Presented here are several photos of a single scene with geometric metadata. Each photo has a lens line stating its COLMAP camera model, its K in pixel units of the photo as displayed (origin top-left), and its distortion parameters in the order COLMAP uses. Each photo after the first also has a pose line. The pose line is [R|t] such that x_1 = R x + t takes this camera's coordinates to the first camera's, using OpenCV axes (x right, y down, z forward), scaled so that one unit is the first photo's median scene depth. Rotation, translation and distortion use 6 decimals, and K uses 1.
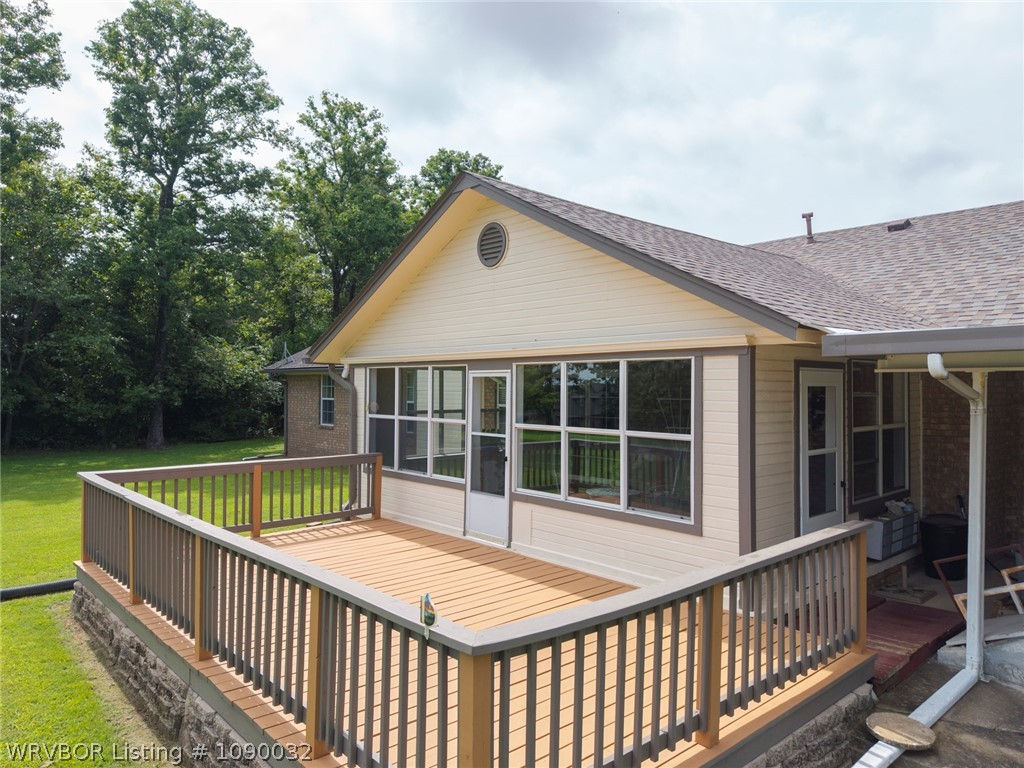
lens RADIAL K [[686.9, 0, 516.7], [0, 686.9, 389.5], [0, 0, 1]] dist [0.003611, -0.005162]
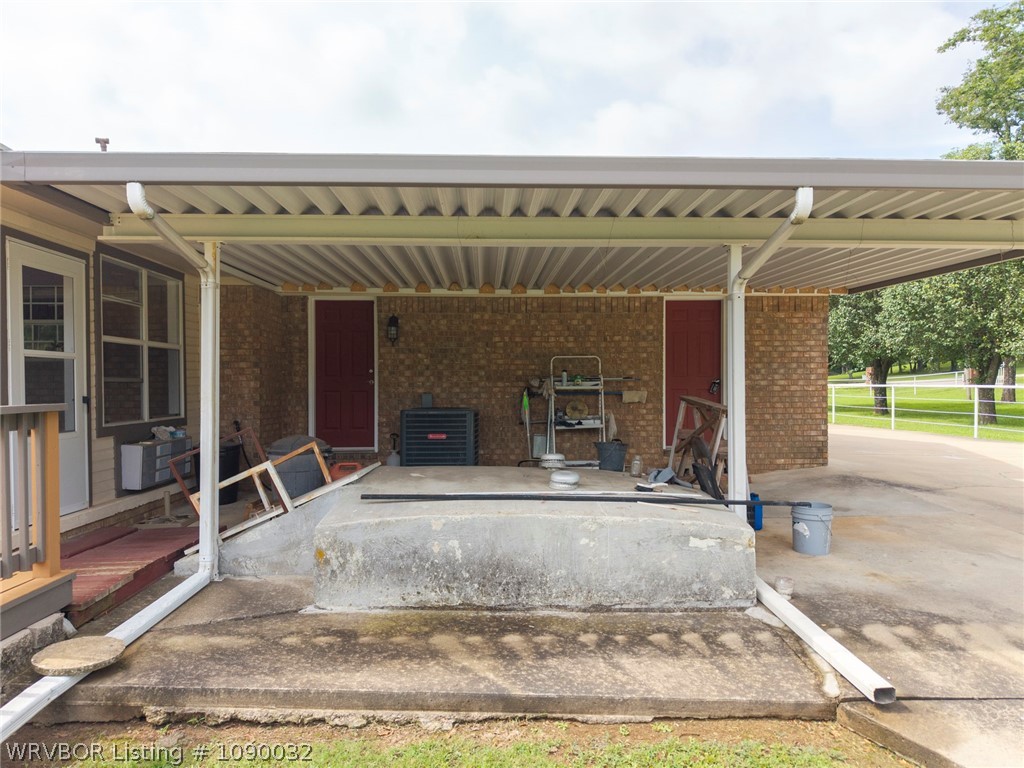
lens RADIAL K [[686.9, 0, 506.1], [0, 686.9, 386.1], [0, 0, 1]] dist [0.003611, -0.005162]
pose [[0.644172, -0.011205, 0.764798, 0.231050], [0.007977, 0.999937, 0.007931, 0.160525], [-0.764839, 0.000992, 0.644221, 0.121476]]
